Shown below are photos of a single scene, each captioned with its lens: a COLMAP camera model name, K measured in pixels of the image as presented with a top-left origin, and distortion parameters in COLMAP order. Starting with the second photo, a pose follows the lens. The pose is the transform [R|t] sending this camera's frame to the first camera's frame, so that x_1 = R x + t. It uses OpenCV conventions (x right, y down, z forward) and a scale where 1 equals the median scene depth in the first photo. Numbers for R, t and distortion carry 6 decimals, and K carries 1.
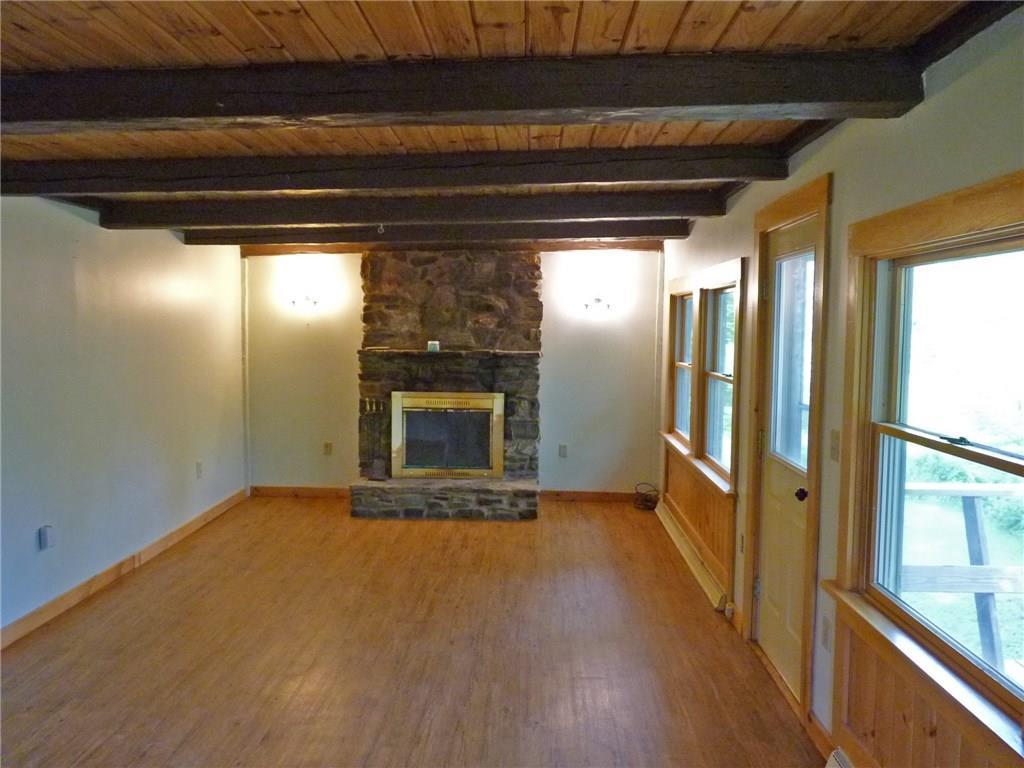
lens RADIAL K [[827.8, 0, 514.3], [0, 827.8, 385.3], [0, 0, 1]] dist [-0.013660, -0.000747]
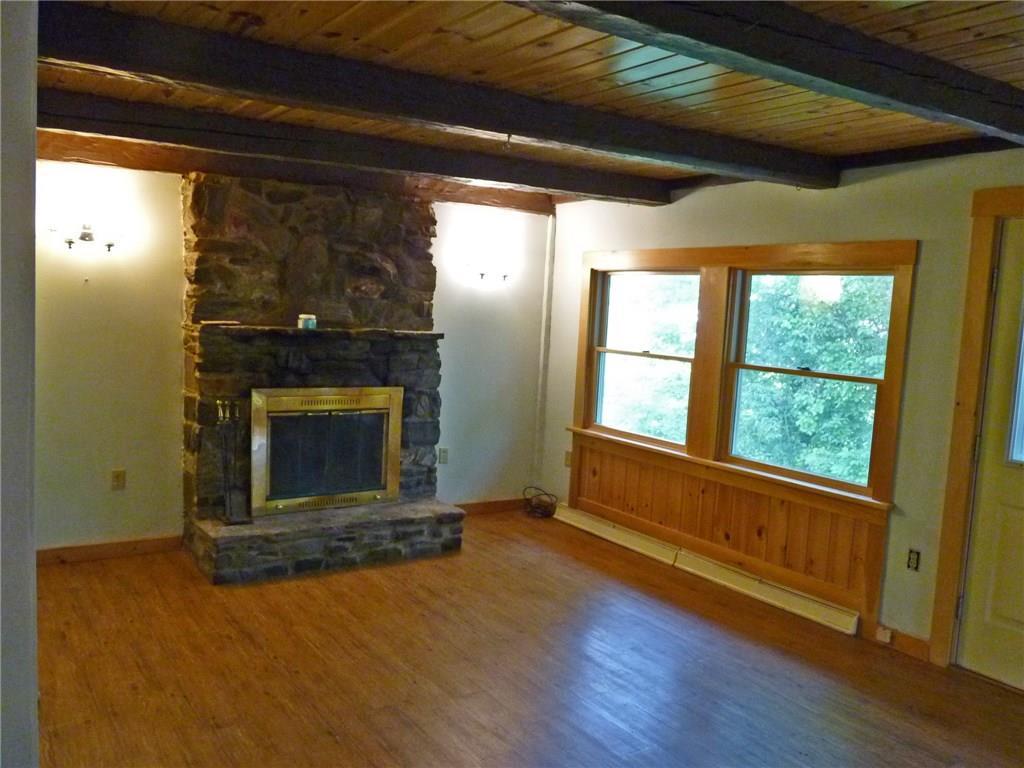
lens RADIAL K [[827.8, 0, 510.6], [0, 827.8, 383.7], [0, 0, 1]] dist [-0.013660, -0.000747]
pose [[0.803662, -0.023879, 0.594607, -0.375576], [0.000656, 0.999230, 0.039242, -0.022520], [-0.595086, -0.031147, 0.803058, 0.338632]]
